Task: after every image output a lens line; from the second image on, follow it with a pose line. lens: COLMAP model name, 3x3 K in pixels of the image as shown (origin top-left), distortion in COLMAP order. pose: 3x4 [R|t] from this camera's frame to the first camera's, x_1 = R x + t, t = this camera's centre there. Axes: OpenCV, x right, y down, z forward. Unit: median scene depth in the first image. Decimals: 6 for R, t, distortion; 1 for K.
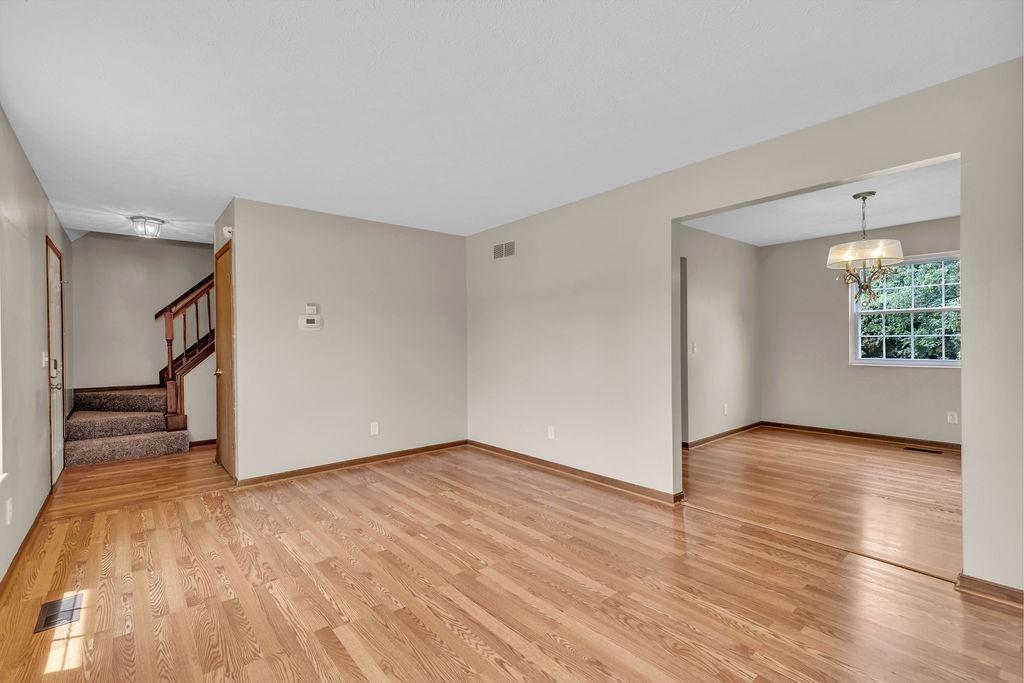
lens RADIAL K [[458.0, 0, 498.4], [0, 458.0, 338.7], [0, 0, 1]] dist [0.009116, -0.001510]
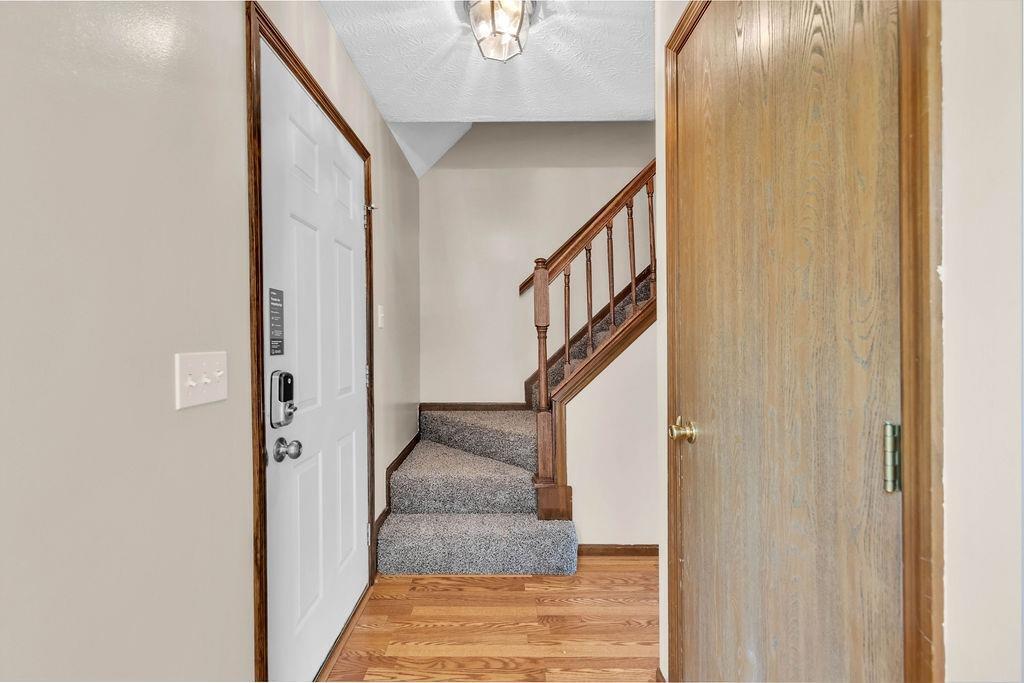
lens RADIAL K [[458.0, 0, 509.6], [0, 458.0, 339.4], [0, 0, 1]] dist [0.009116, -0.001510]
pose [[0.781064, 0.004682, -0.624434, -0.438883], [-0.000395, 0.999975, 0.007004, 0.012384], [0.624451, -0.005224, 0.781047, 0.599826]]
